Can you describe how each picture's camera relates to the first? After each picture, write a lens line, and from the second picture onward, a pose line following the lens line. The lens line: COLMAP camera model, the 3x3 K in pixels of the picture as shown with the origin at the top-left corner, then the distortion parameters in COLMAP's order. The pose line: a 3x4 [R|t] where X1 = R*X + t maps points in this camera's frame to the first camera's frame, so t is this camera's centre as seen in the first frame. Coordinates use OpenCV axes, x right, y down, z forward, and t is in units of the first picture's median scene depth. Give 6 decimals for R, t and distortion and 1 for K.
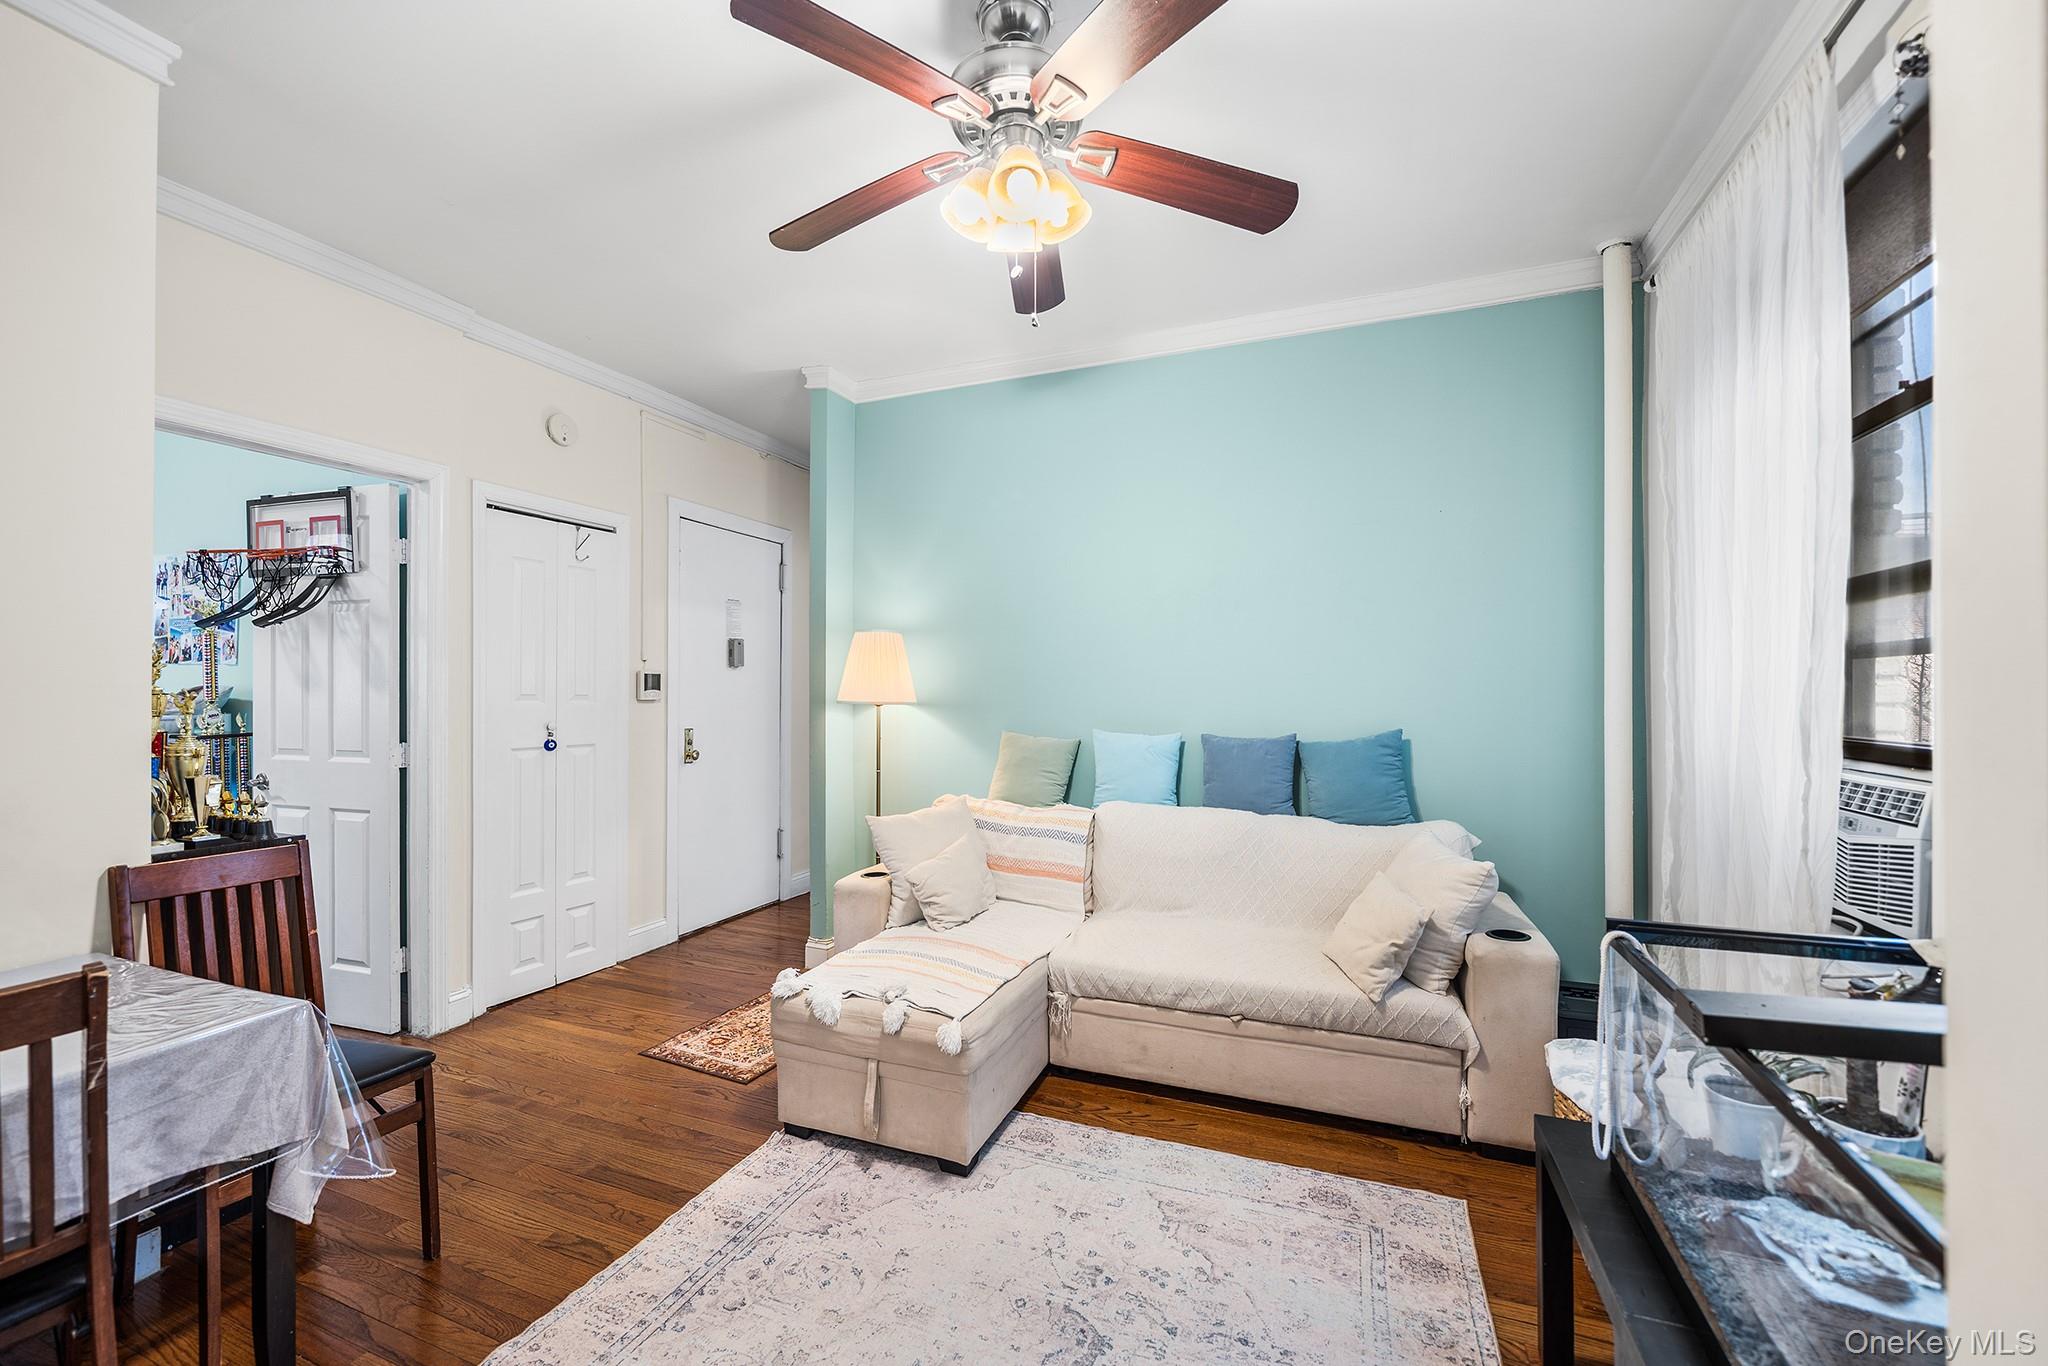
lens RADIAL K [[831.2, 0, 1017.0], [0, 831.2, 693.0], [0, 0, 1]] dist [0.000123, 0.000107]
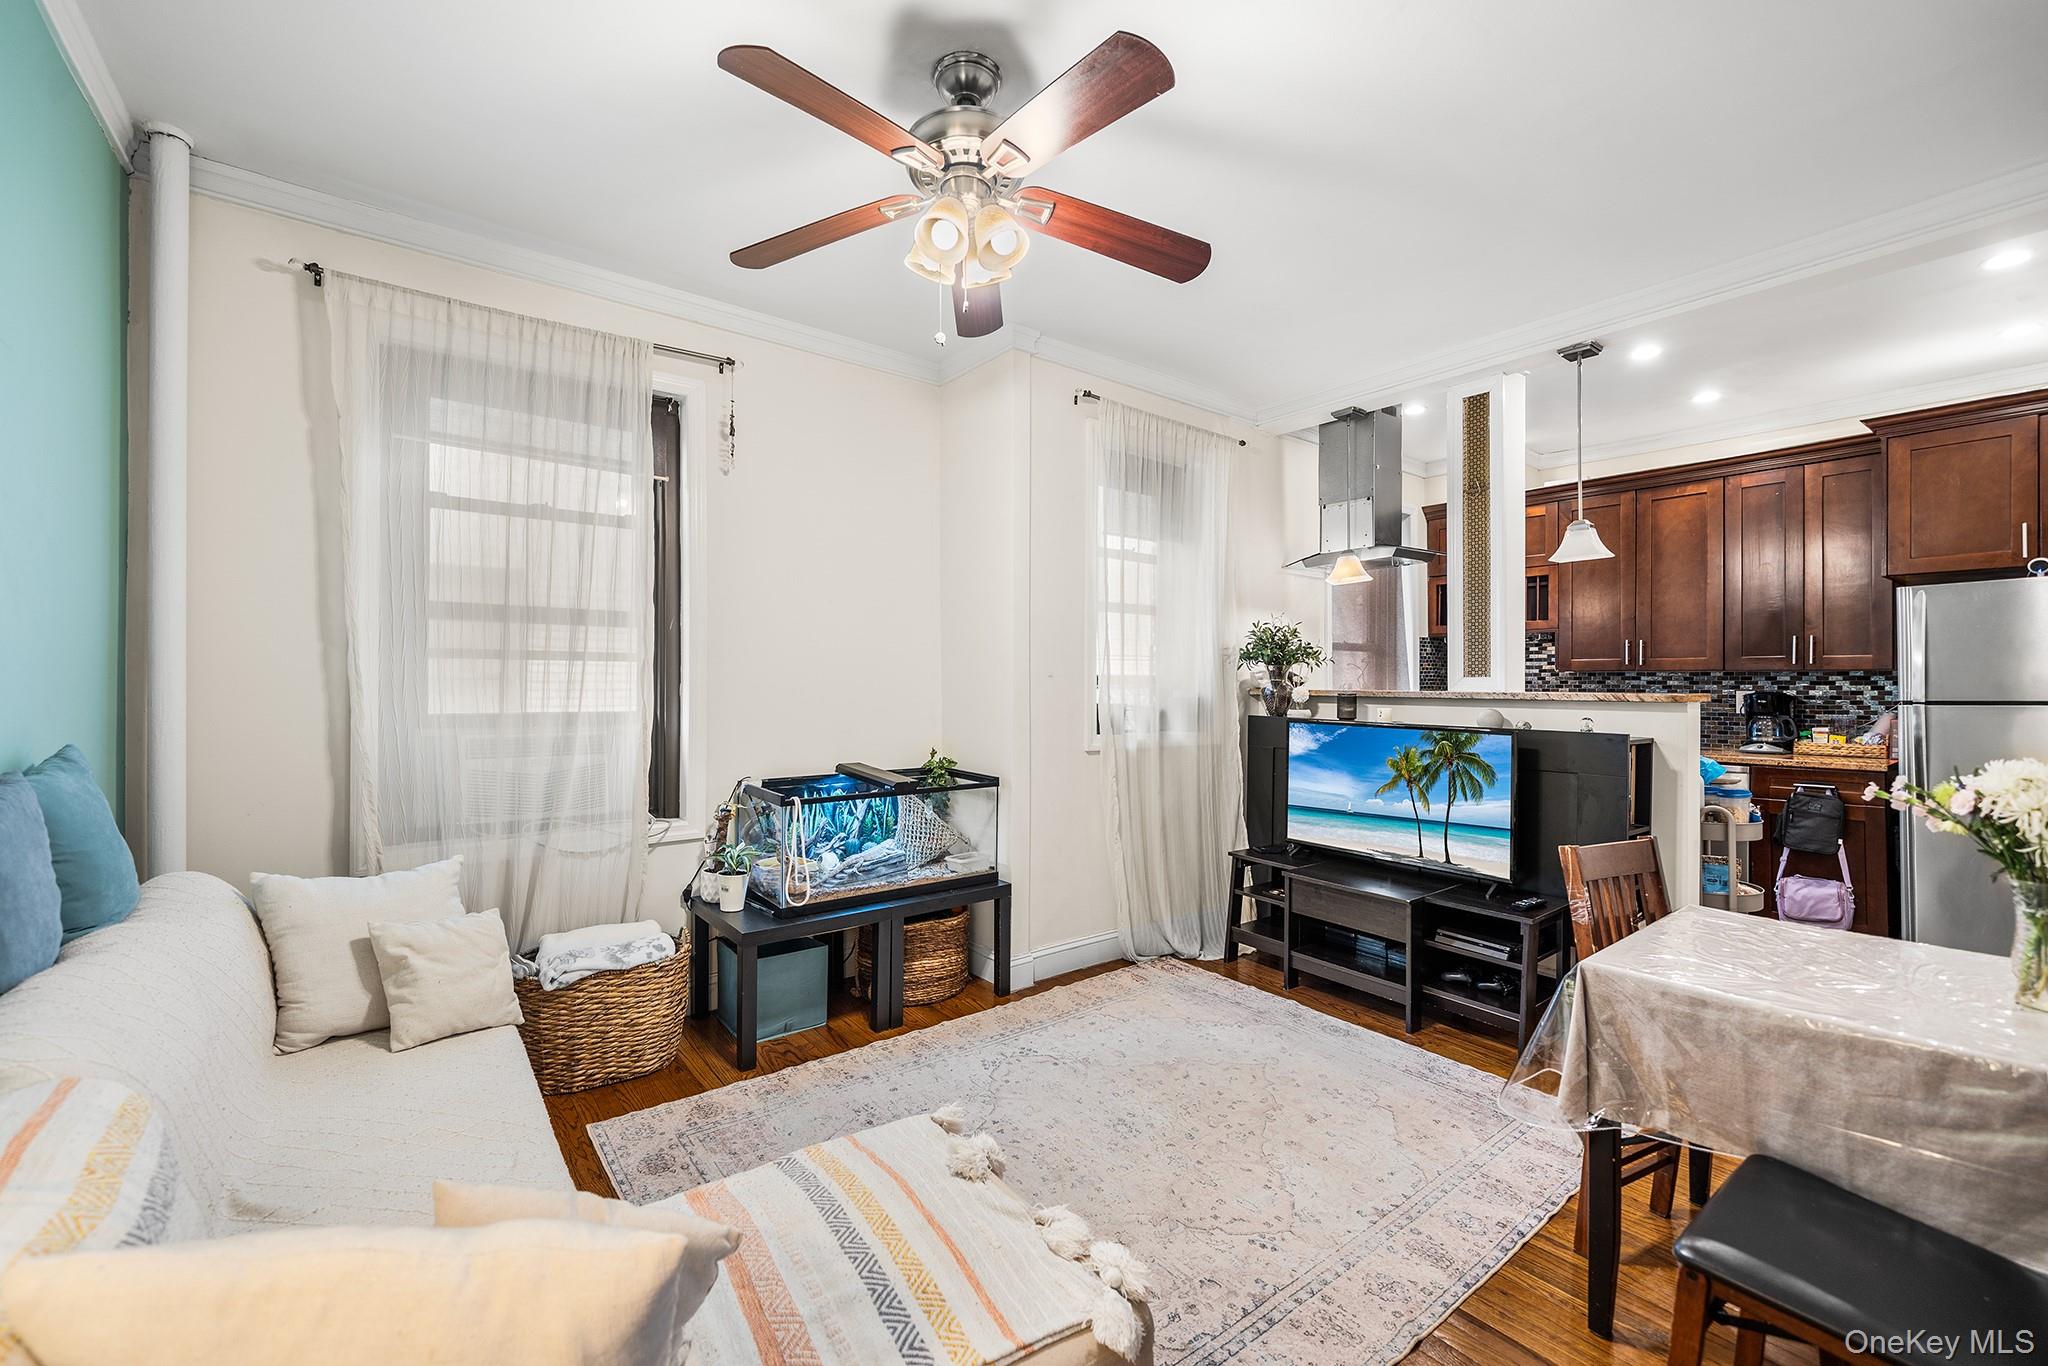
lens RADIAL K [[813.4, 0, 1024.0], [0, 813.4, 683.0], [0, 0, 1]] dist [-0.000136, 0.000043]
pose [[-0.869351, -0.000890, 0.494194, -0.432765], [-0.003267, 0.999987, -0.003946, 0.002302], [-0.494184, -0.005046, -0.869343, 1.353187]]
